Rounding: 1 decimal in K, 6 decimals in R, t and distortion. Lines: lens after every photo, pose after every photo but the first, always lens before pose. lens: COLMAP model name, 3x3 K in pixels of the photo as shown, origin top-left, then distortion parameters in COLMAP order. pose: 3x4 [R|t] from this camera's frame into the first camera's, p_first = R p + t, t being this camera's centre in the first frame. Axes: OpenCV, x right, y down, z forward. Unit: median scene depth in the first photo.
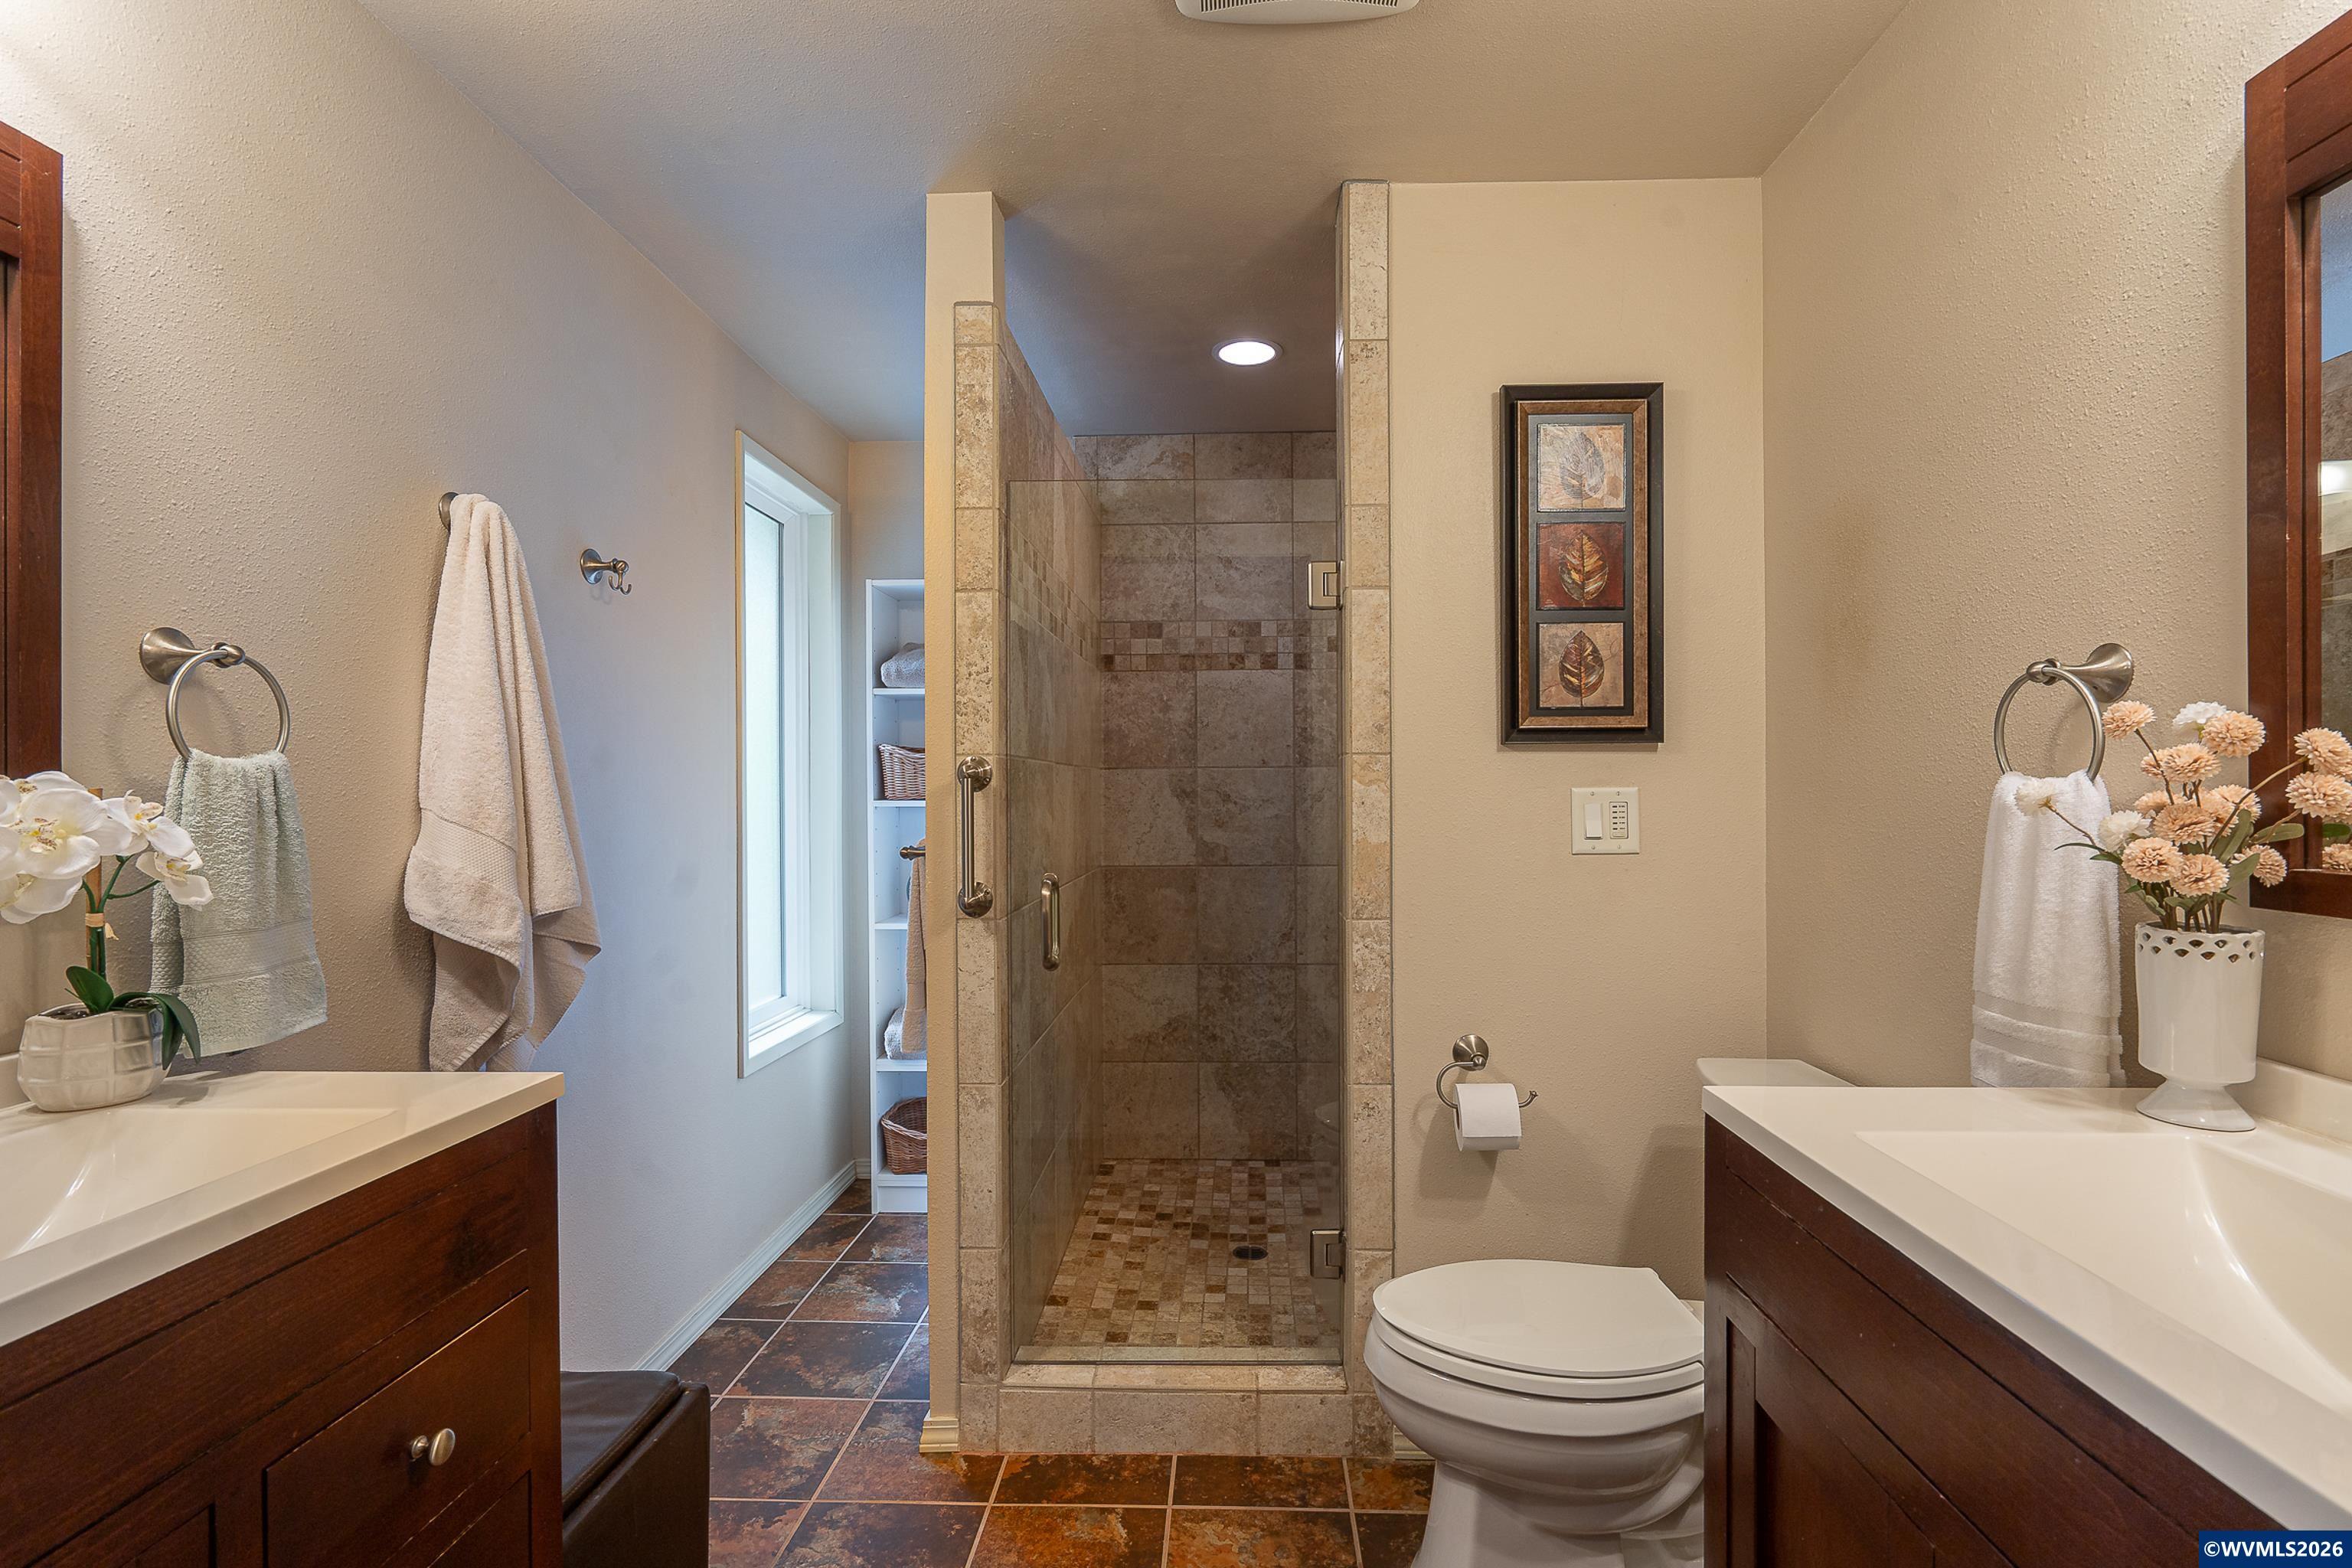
lens RADIAL K [[1070.0, 0, 1244.0], [0, 1070.0, 793.0], [0, 0, 1]] dist [-0.004038, 0.003139]
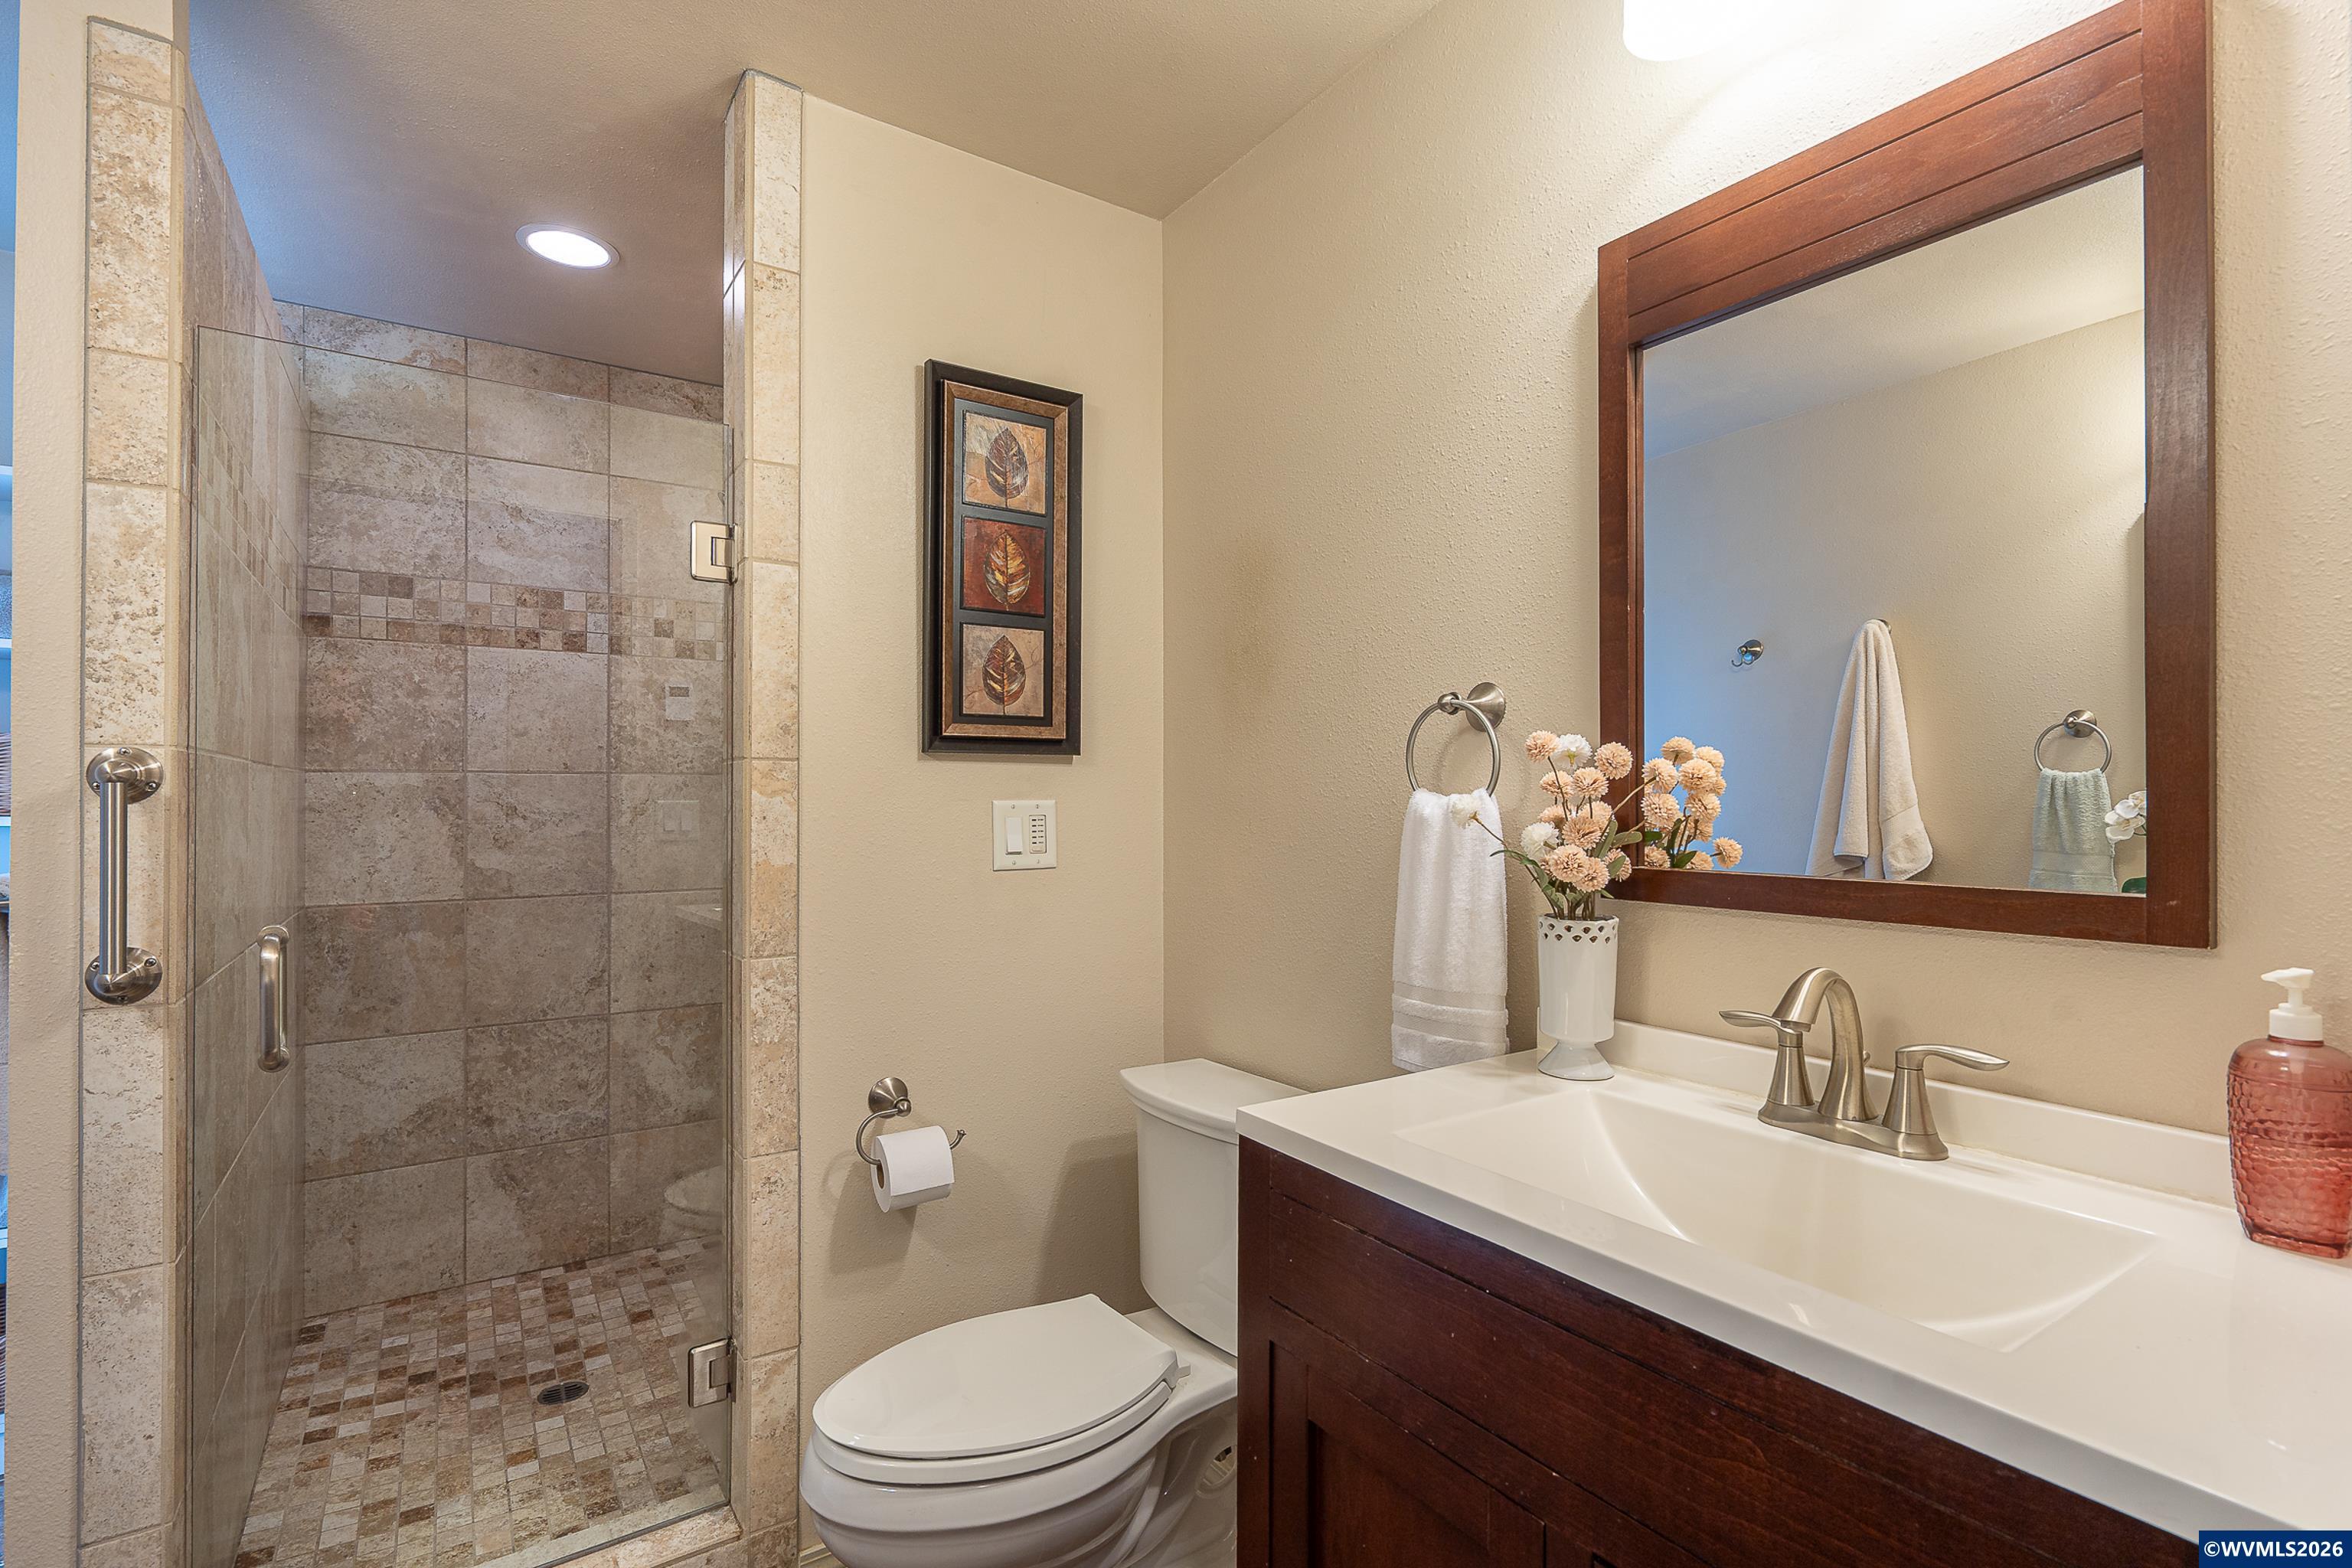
lens RADIAL K [[1070.0, 0, 1171.1], [0, 1070.0, 792.1], [0, 0, 1]] dist [-0.004038, 0.003139]
pose [[0.821896, 0.007709, 0.569585, -0.103989], [-0.001283, 0.999931, -0.011682, -0.001450], [-0.569636, 0.008870, 0.821849, 0.133672]]
